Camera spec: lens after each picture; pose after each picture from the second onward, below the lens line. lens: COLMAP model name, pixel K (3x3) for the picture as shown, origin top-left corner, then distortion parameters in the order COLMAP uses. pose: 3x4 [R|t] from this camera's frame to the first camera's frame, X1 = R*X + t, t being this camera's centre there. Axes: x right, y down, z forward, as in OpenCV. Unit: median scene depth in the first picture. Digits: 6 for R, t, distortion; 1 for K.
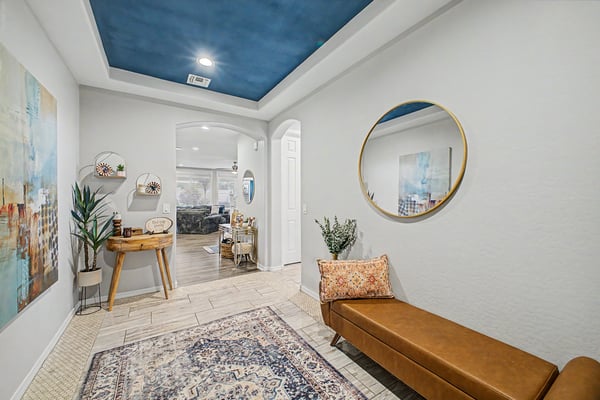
lens RADIAL K [[241.4, 0, 301.3], [0, 241.4, 196.3], [0, 0, 1]] dist [0.016473, 0.000050]
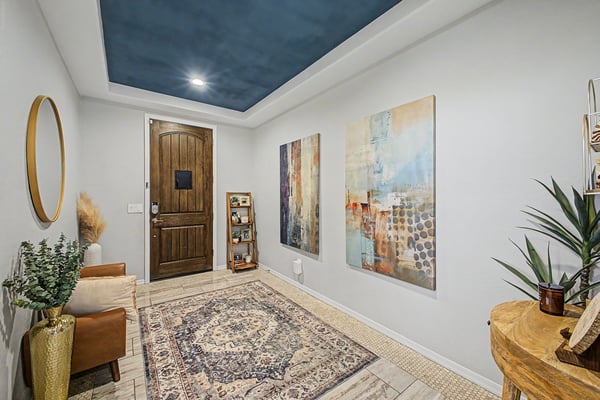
lens RADIAL K [[241.4, 0, 302.4], [0, 241.4, 197.3], [0, 0, 1]] dist [0.016473, 0.000050]
pose [[-0.997275, 0.003322, -0.073701, -0.510102], [0.003469, 0.999992, -0.001866, -0.006703], [0.073694, -0.002117, -0.997279, 2.170722]]
